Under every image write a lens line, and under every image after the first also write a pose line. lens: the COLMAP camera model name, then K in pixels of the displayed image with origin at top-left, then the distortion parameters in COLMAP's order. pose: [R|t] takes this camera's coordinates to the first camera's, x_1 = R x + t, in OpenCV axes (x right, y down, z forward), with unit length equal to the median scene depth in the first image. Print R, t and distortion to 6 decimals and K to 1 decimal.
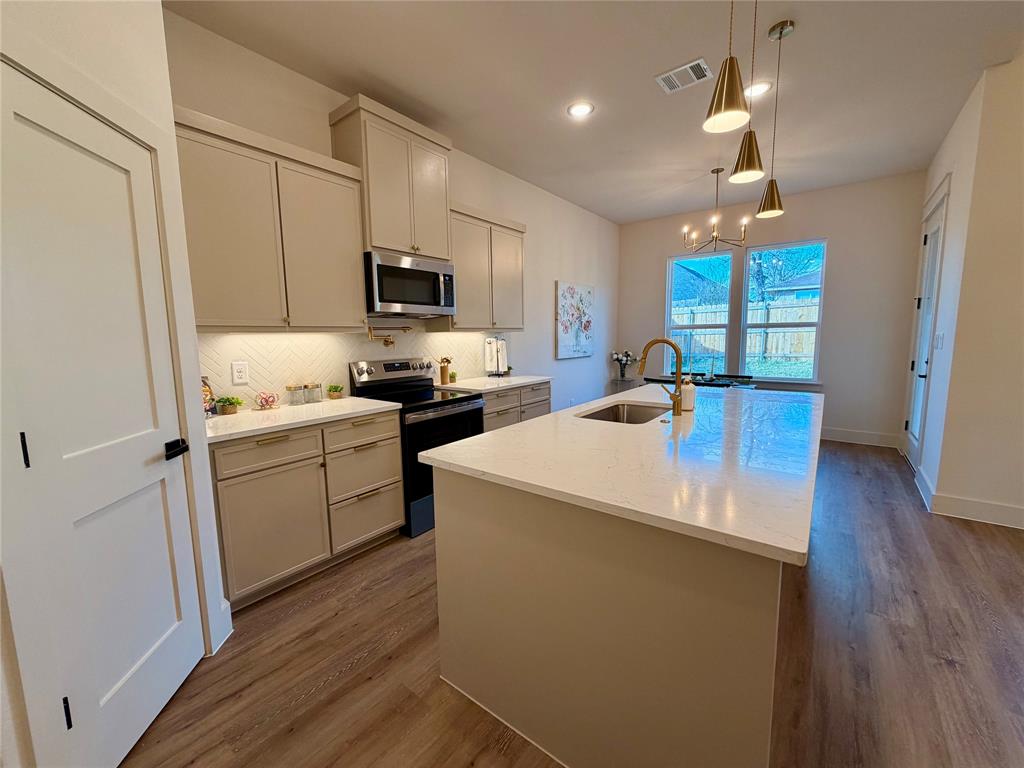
lens RADIAL K [[410.6, 0, 511.5], [0, 410.6, 383.5], [0, 0, 1]] dist [0.010642, 0.000108]
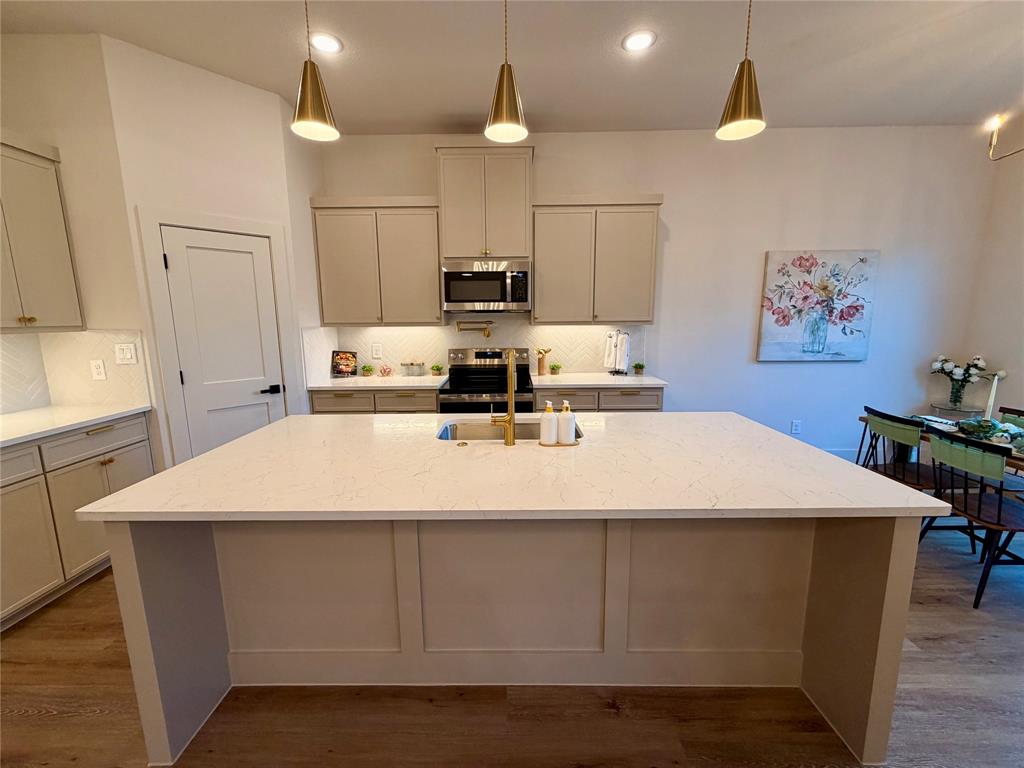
lens RADIAL K [[410.6, 0, 511.5], [0, 410.6, 385.2], [0, 0, 1]] dist [0.010642, 0.000108]
pose [[0.609879, 0.137619, -0.780454, 0.423582], [-0.094565, 0.990408, 0.100744, -0.049375], [0.786832, 0.012362, 0.617043, 0.205466]]
